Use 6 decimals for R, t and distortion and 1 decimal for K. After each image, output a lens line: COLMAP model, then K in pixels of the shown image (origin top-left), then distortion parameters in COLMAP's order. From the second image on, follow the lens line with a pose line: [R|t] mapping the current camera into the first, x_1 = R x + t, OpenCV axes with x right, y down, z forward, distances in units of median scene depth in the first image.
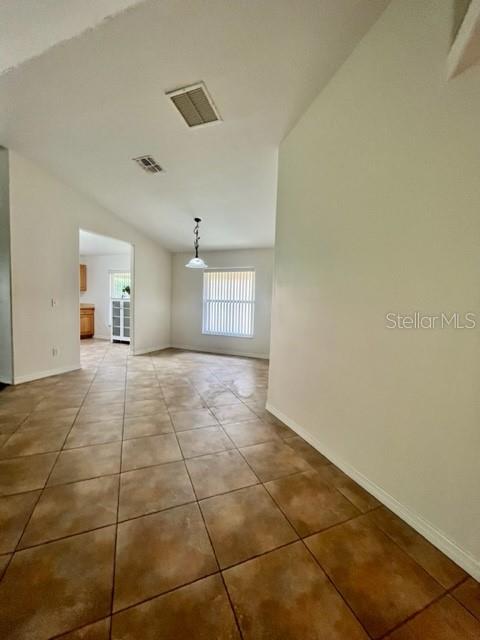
lens RADIAL K [[260.3, 0, 241.8], [0, 260.3, 319.6], [0, 0, 1]] dist [-0.000673, 0.000112]
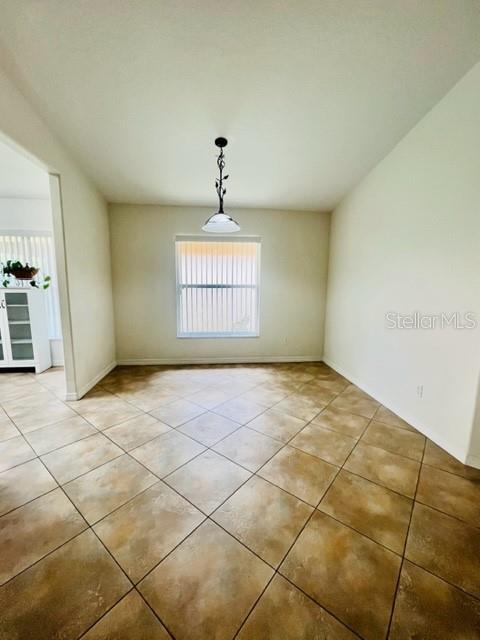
lens RADIAL K [[260.3, 0, 241.8], [0, 260.3, 319.6], [0, 0, 1]] dist [-0.000673, 0.000112]
pose [[0.873644, -0.096942, 0.476811, -0.301178], [0.048875, 0.992479, 0.112231, -0.051693], [-0.484105, -0.074745, 0.871812, 0.335144]]
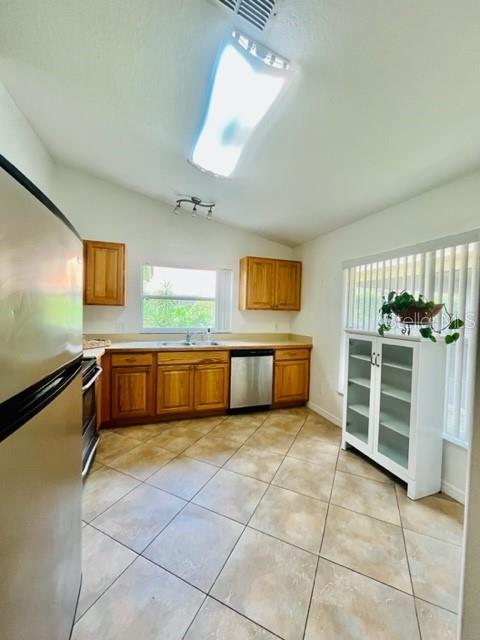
lens RADIAL K [[260.3, 0, 241.8], [0, 260.3, 319.6], [0, 0, 1]] dist [-0.000673, 0.000112]
pose [[0.666980, 0.004748, -0.745061, -0.334957], [-0.053095, 0.997740, -0.041173, -0.076277], [0.743181, 0.067021, 0.665725, 0.660041]]
